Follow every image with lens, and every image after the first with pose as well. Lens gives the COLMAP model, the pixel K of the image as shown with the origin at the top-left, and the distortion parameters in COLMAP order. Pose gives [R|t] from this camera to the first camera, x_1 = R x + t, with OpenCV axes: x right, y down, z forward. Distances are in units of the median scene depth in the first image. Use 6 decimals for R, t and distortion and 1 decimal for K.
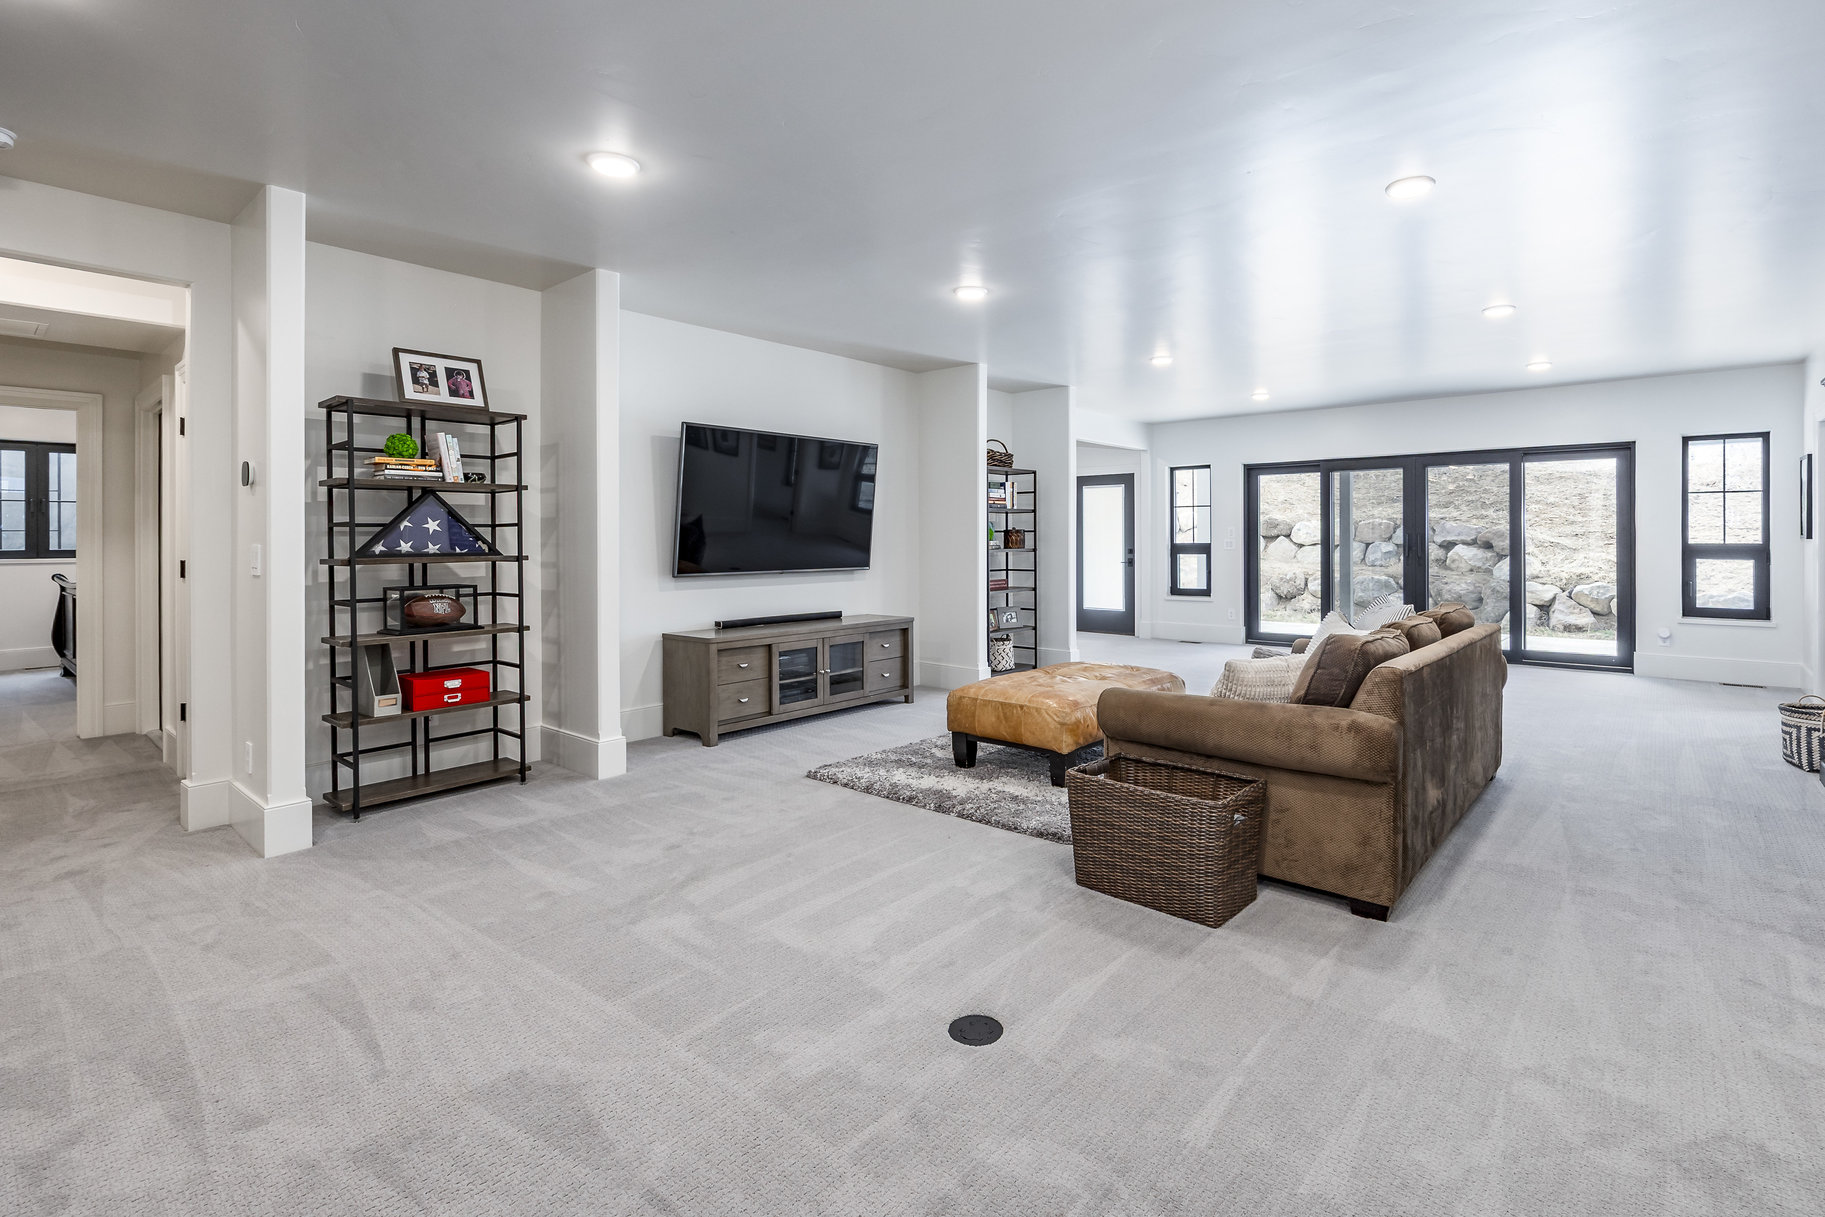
lens RADIAL K [[910.9, 0, 914.9], [0, 910.9, 538.6], [0, 0, 1]] dist [0.001483, 0.000013]
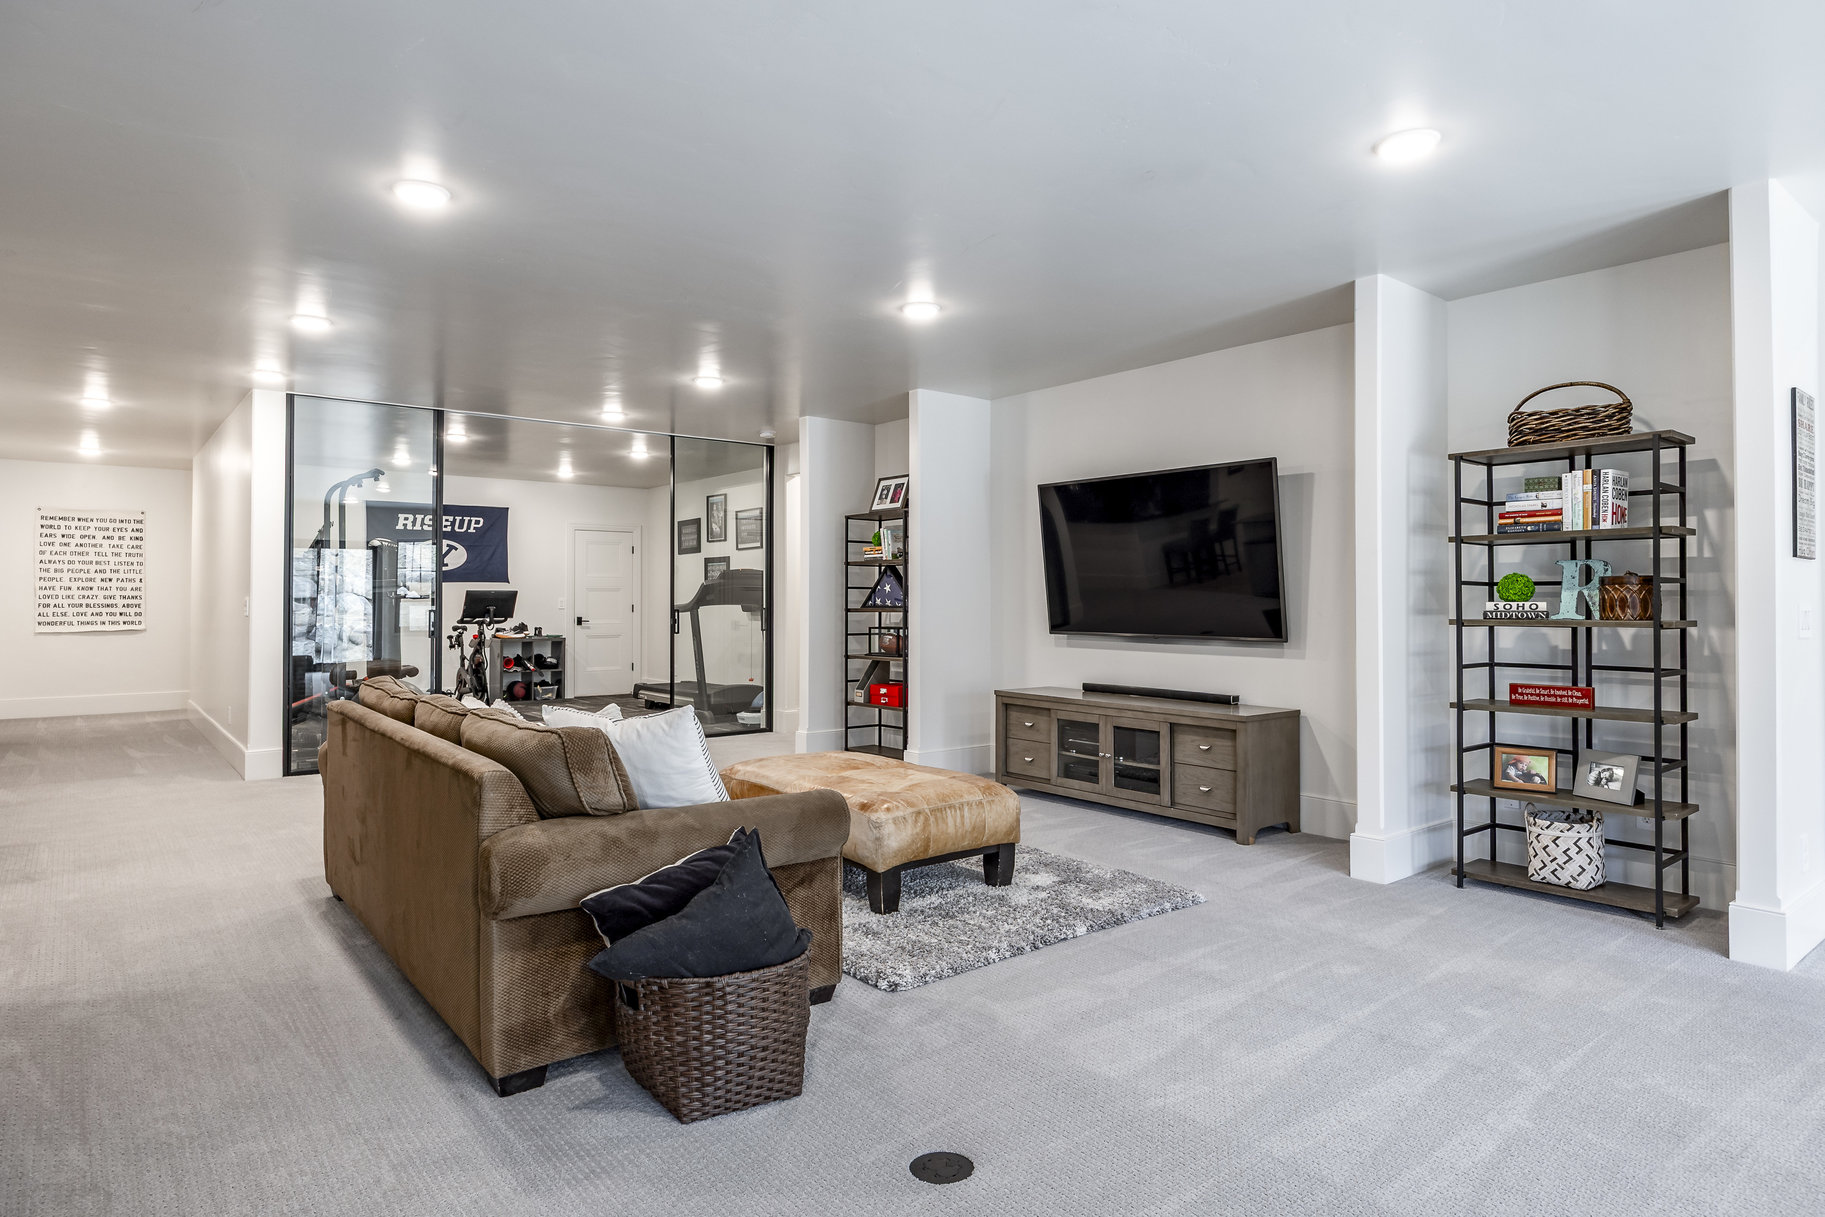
lens RADIAL K [[970.4, 0, 914.7], [0, 970.4, 587.6], [0, 0, 1]] dist [-0.002792, -0.000393]
pose [[-0.160621, -0.008779, -0.986977, 0.815897], [-0.000754, 0.999961, -0.008772, -0.000588], [0.987016, -0.000665, -0.160622, 0.975413]]
